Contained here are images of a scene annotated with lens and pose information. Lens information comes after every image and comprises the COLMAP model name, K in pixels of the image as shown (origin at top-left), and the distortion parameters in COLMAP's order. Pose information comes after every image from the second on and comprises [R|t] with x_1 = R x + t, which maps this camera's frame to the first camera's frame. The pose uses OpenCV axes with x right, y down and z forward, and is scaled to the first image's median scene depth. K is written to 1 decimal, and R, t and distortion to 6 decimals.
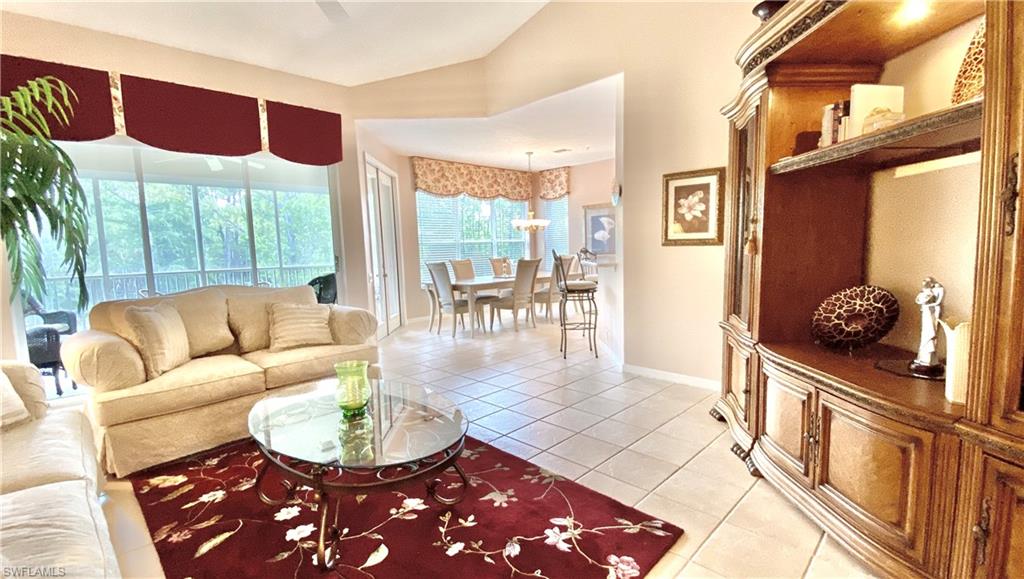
lens RADIAL K [[425.6, 0, 514.6], [0, 425.6, 284.3], [0, 0, 1]] dist [-0.000135, -0.000010]
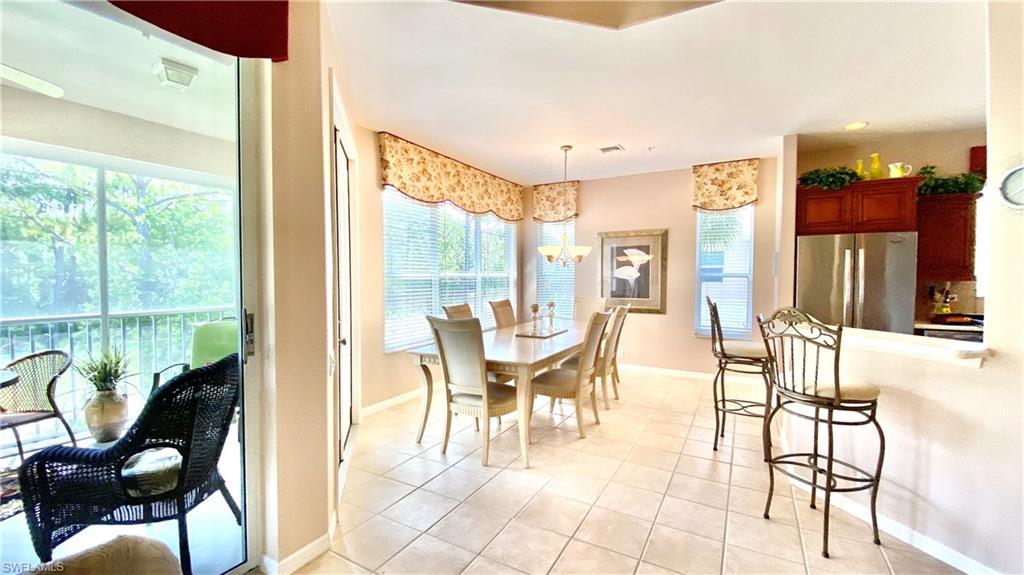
lens RADIAL K [[416.1, 0, 511.8], [0, 416.1, 288.5], [0, 0, 1]] dist [0.011275, -0.015322]
pose [[0.972552, 0.029063, 0.230862, -0.184454], [-0.013878, 0.997648, -0.067130, -0.041523], [-0.232270, 0.062084, 0.970668, 0.386531]]
